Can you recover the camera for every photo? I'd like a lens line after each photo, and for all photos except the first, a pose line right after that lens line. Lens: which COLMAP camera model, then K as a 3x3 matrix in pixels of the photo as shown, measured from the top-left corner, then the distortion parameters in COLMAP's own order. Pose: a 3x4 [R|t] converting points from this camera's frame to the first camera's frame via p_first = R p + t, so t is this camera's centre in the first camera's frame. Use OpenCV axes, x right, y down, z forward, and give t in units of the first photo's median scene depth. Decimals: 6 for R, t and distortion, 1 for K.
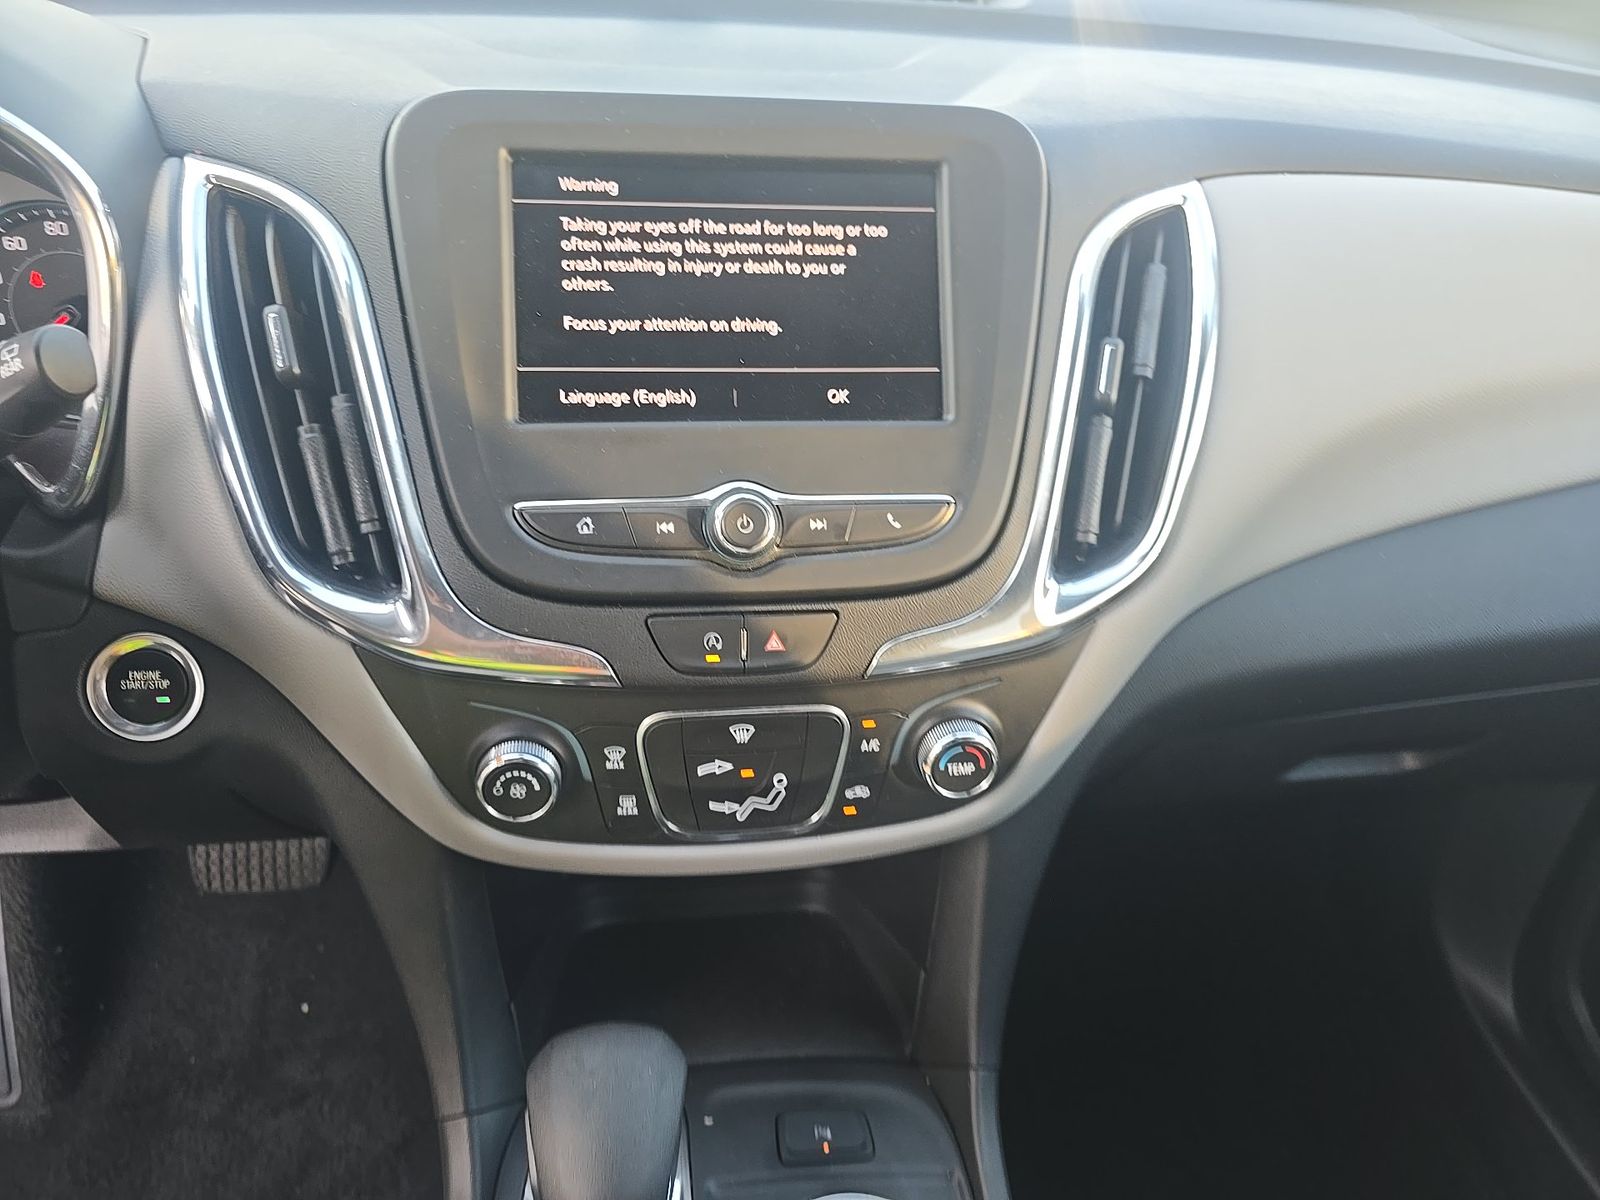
lens RADIAL K [[1069.0, 0, 777.1], [0, 1069.0, 626.9], [0, 0, 1]] dist [0.027616, -0.036918]
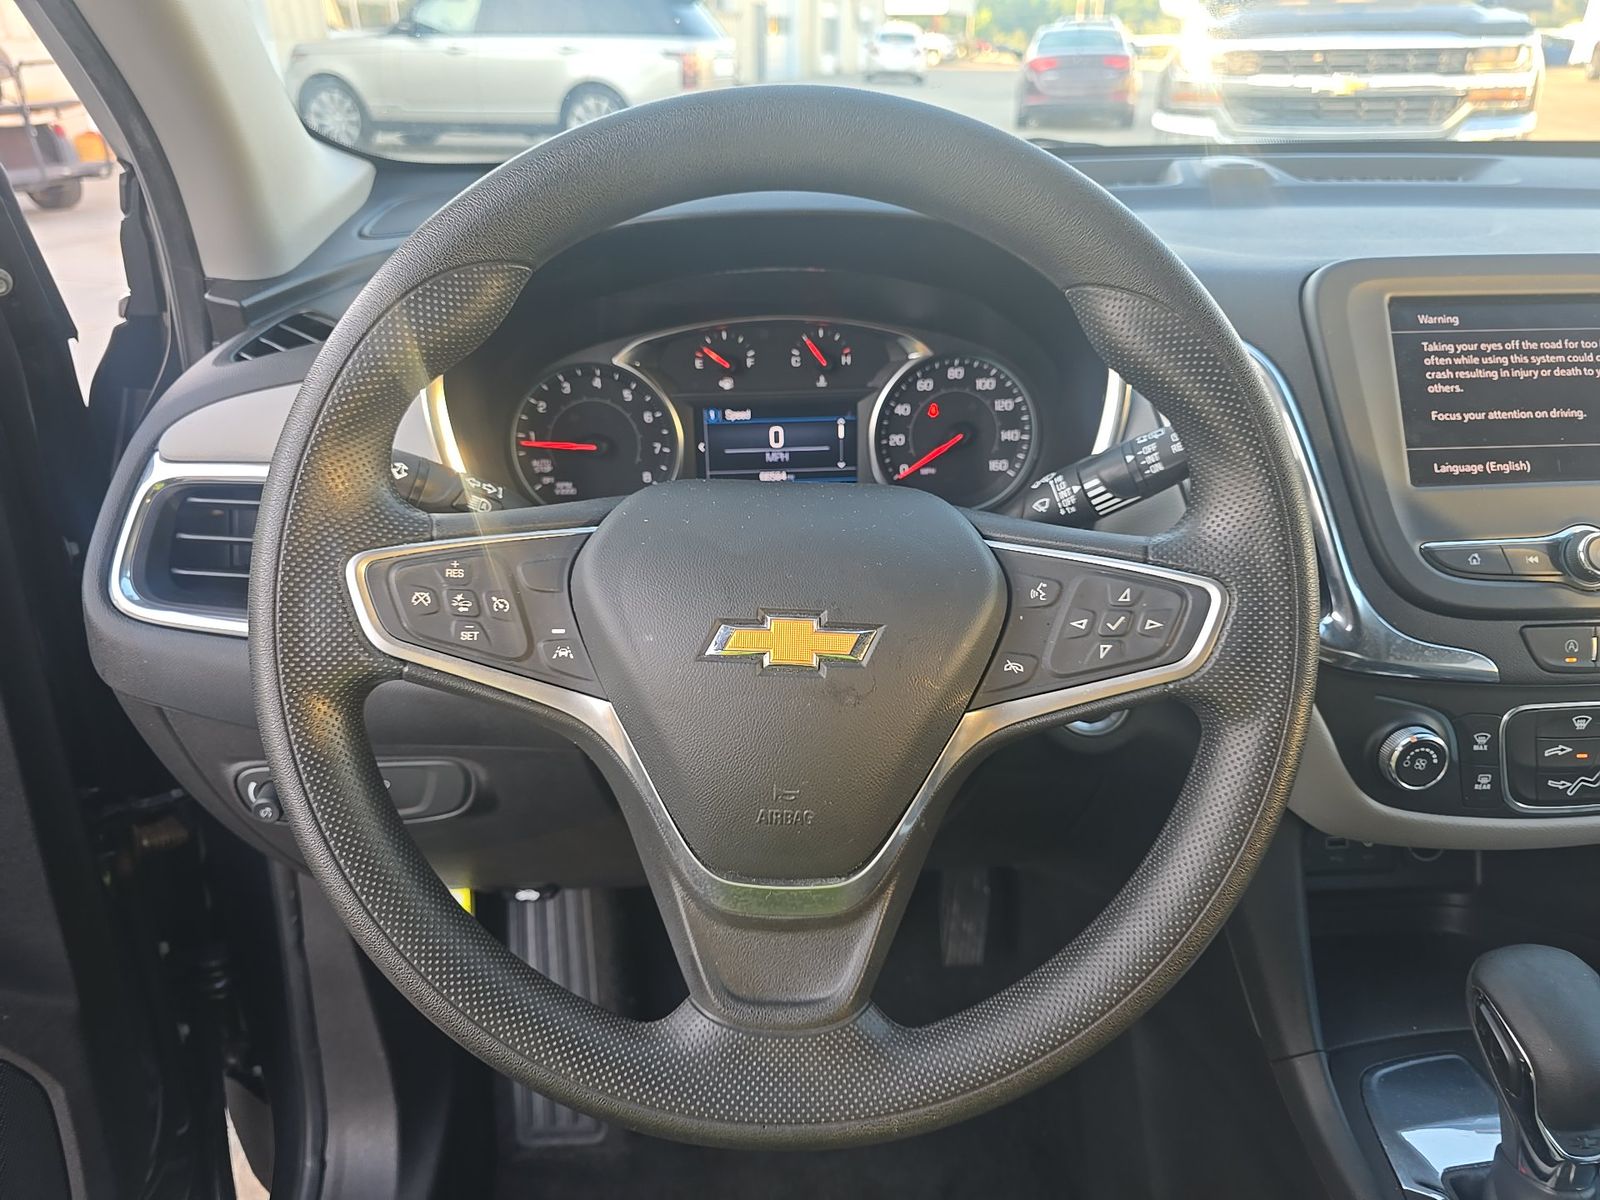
lens RADIAL K [[1069.0, 0, 777.1], [0, 1069.0, 626.9], [0, 0, 1]] dist [0.027616, -0.036918]
pose [[0.994076, -0.019469, -0.106929, -0.874021], [0.003778, 0.989420, -0.145028, 0.174487], [0.108621, 0.143765, 0.983633, -0.389500]]
